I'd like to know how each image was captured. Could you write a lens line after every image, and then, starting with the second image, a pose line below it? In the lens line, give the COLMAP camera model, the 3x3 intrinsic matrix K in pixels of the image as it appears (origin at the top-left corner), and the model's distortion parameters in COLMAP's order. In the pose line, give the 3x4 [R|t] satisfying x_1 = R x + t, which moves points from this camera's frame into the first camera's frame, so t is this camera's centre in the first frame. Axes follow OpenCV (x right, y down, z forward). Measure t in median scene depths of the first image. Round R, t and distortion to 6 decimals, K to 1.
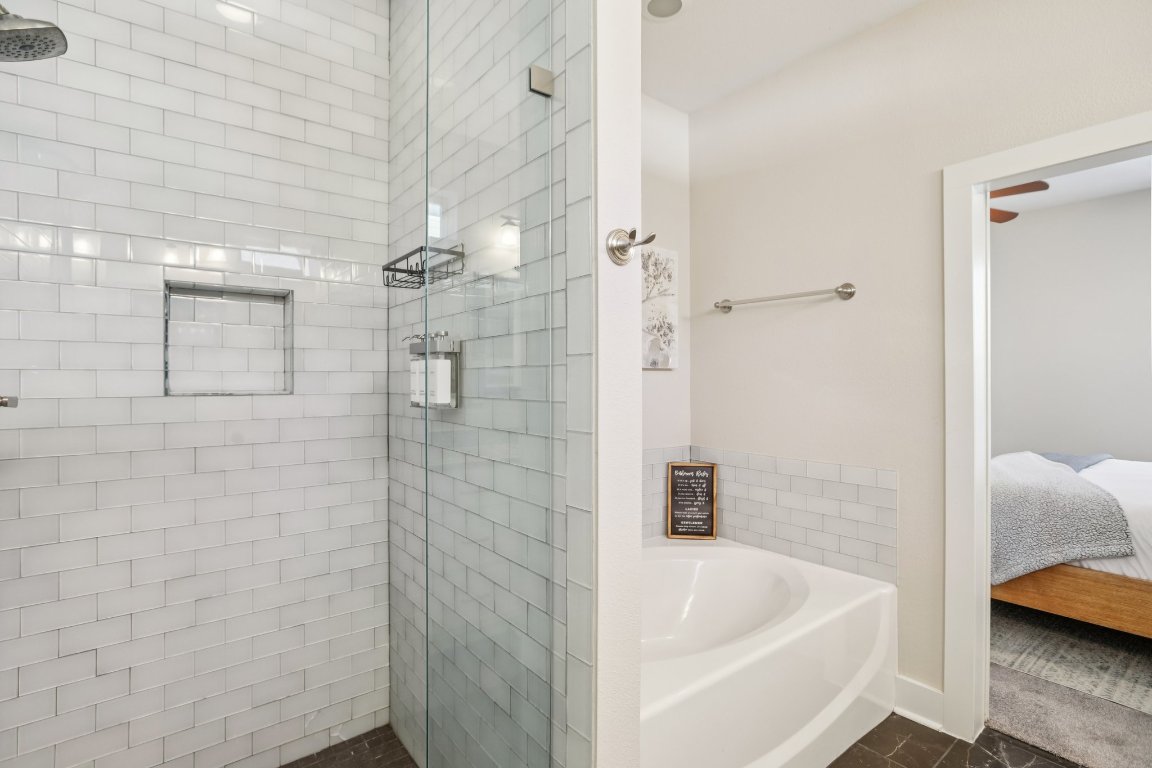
lens RADIAL K [[548.4, 0, 573.3], [0, 548.4, 378.8], [0, 0, 1]] dist [-0.034480, 0.011797]
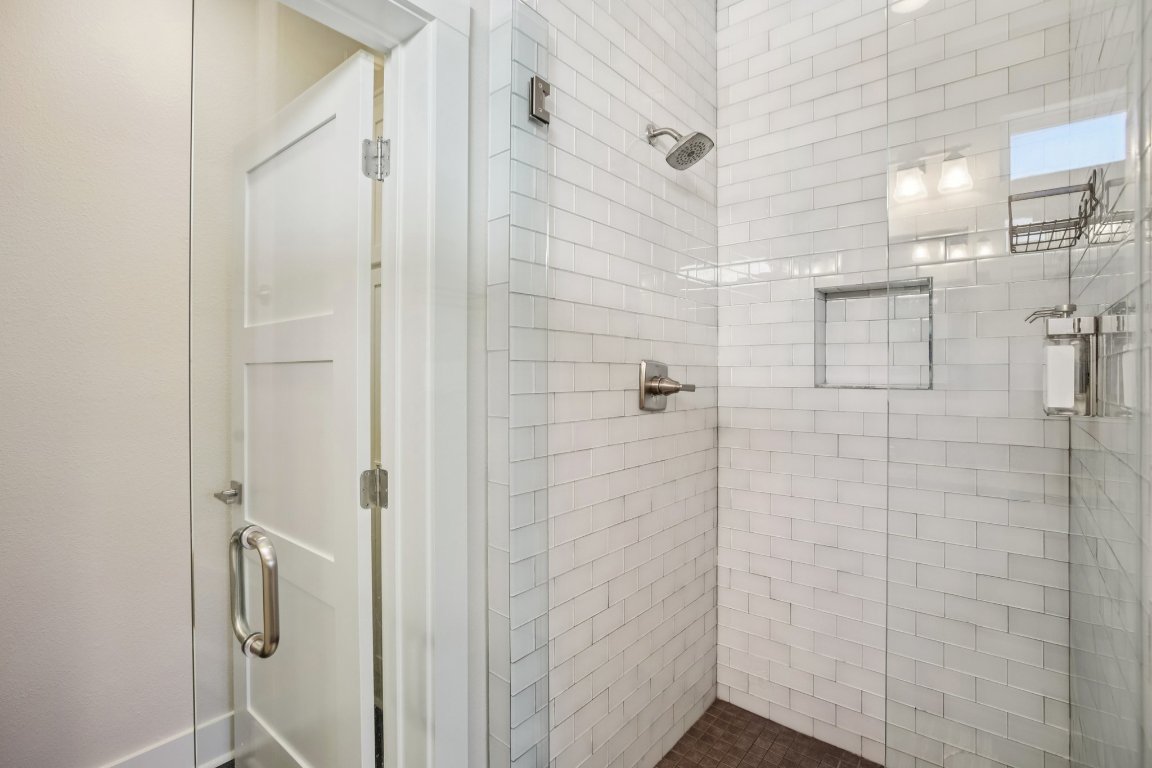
lens RADIAL K [[548.4, 0, 573.3], [0, 548.4, 378.8], [0, 0, 1]] dist [-0.034480, 0.011797]
pose [[0.198892, 0.009990, -0.979970, 0.287937], [0.001349, 0.999944, 0.010468, -0.000135], [0.980020, -0.003404, 0.198868, 0.235016]]
